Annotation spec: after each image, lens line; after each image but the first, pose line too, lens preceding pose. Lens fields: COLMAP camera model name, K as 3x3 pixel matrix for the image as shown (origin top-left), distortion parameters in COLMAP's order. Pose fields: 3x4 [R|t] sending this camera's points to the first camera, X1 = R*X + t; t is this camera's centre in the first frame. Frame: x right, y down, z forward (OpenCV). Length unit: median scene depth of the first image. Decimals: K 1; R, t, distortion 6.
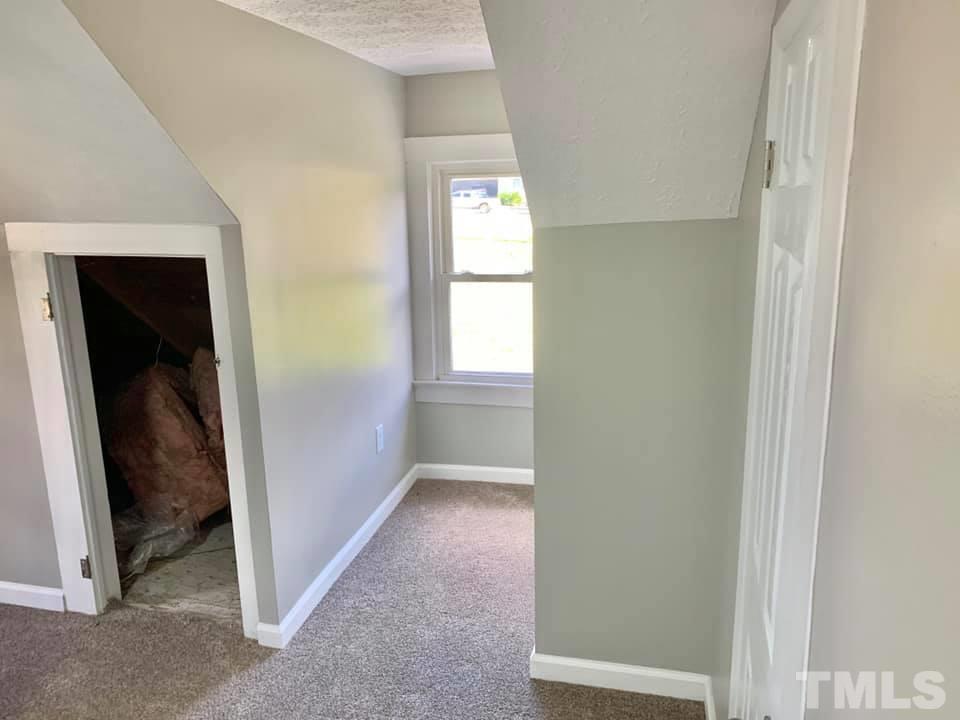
lens RADIAL K [[748.3, 0, 479.5], [0, 748.3, 359.7], [0, 0, 1]] dist [0.008665, -0.008140]
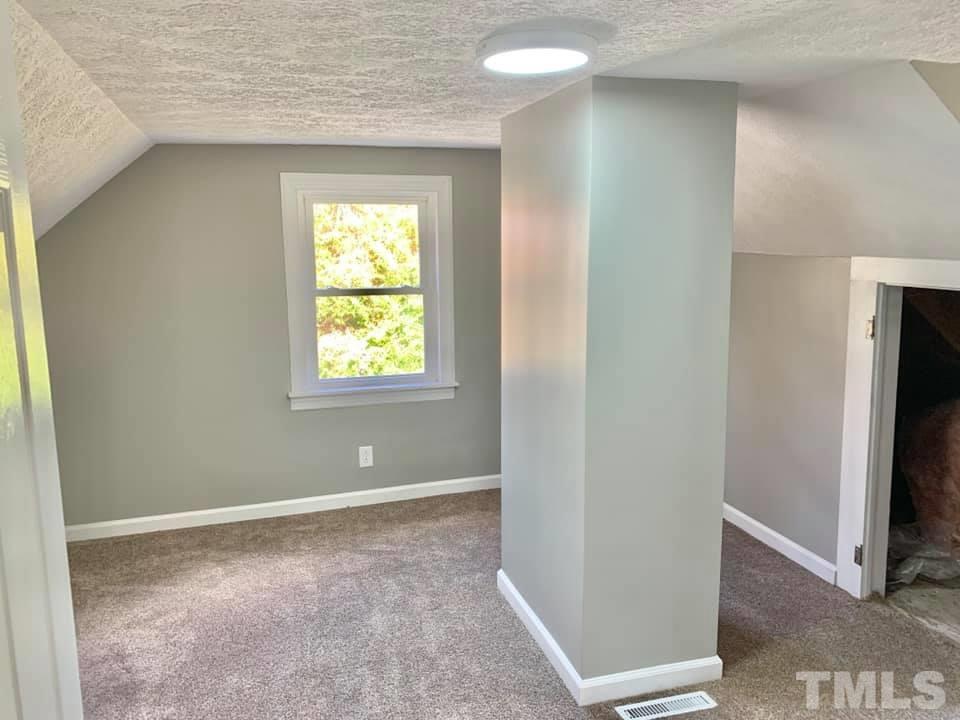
lens RADIAL K [[748.3, 0, 480.0], [0, 748.3, 356.7], [0, 0, 1]] dist [0.008665, -0.008140]
pose [[0.523304, 0.133413, -0.841638, 0.093071], [-0.175170, 0.983417, 0.046972, 0.024401], [0.833948, 0.122849, 0.537996, -0.132427]]
